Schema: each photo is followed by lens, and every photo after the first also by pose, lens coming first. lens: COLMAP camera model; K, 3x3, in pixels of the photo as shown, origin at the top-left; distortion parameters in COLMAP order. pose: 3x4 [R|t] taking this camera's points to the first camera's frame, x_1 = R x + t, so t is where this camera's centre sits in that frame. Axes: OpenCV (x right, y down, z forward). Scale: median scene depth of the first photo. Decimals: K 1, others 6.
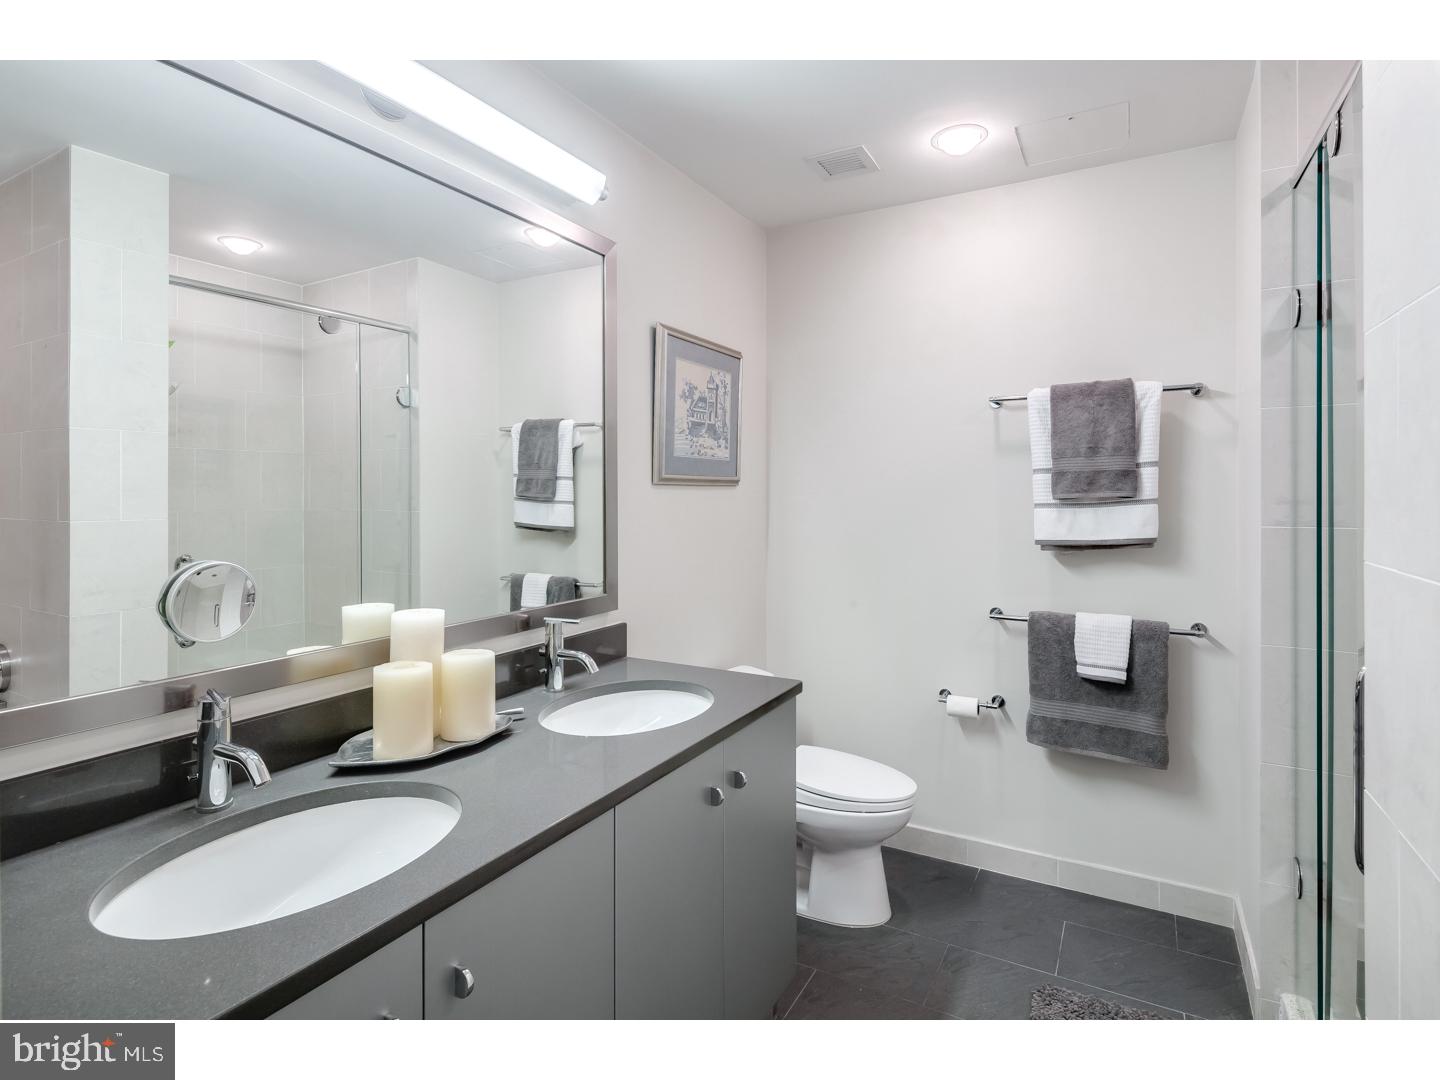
lens RADIAL K [[726.5, 0, 723.4], [0, 726.5, 499.1], [0, 0, 1]] dist [0.000876, -0.000772]
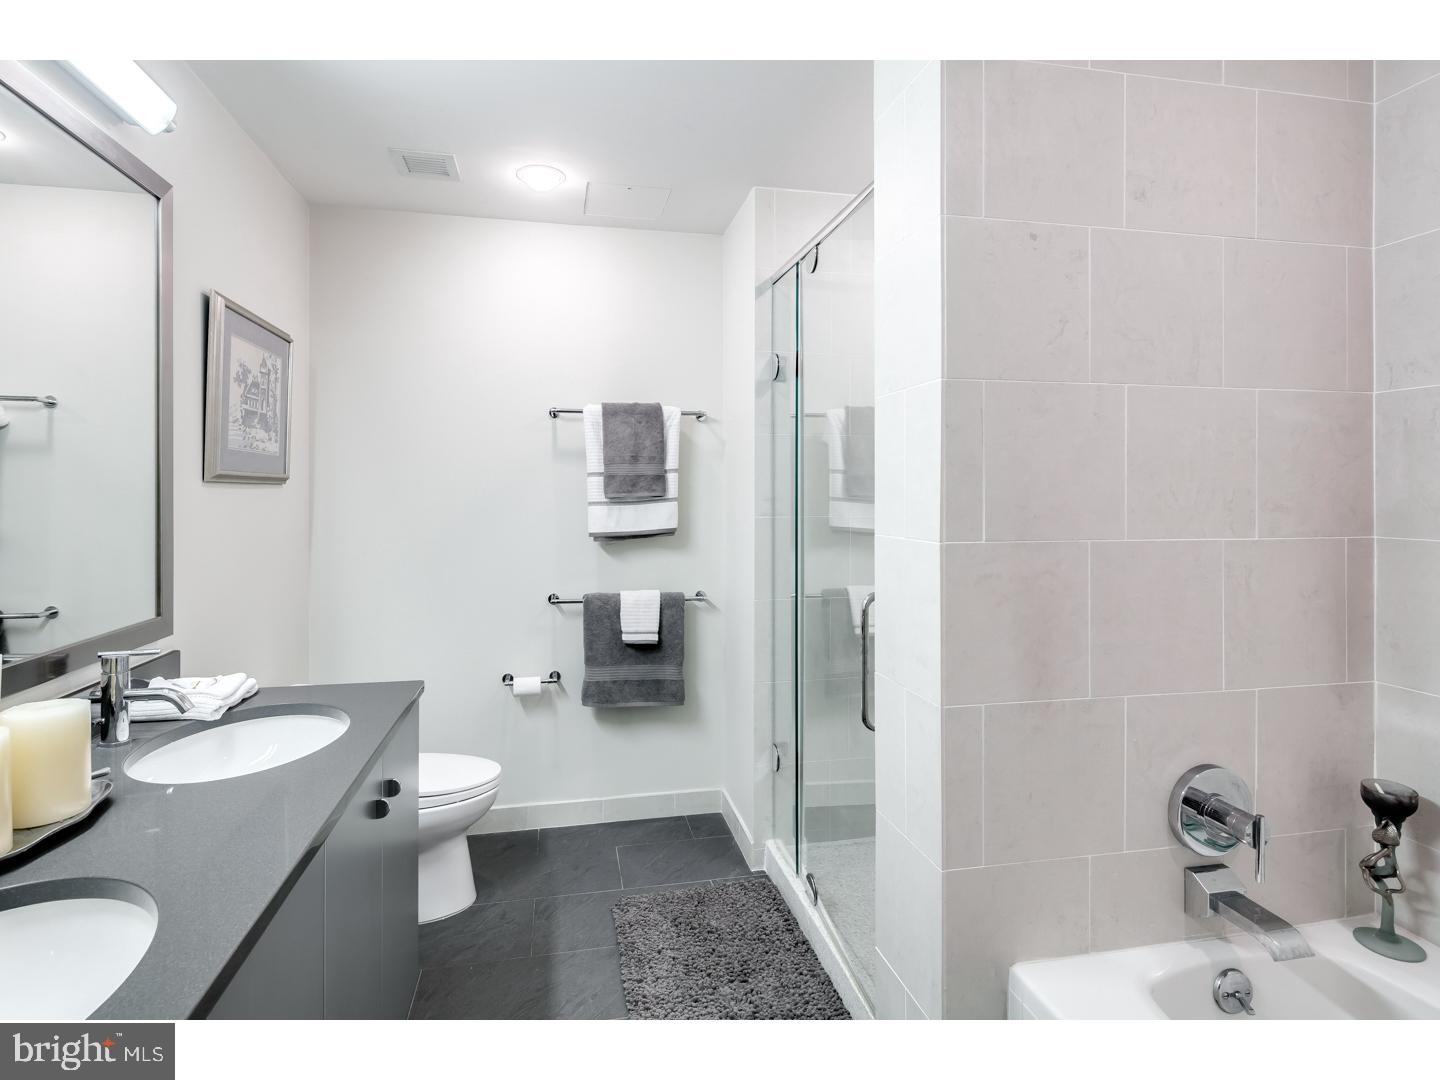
lens RADIAL K [[694.6, 0, 717.3], [0, 694.6, 498.7], [0, 0, 1]] dist [0.002882, -0.000182]
pose [[0.765942, -0.003249, 0.642901, -0.141982], [0.002620, 0.999995, 0.001933, -0.000789], [-0.642904, 0.000204, 0.765947, 0.004820]]
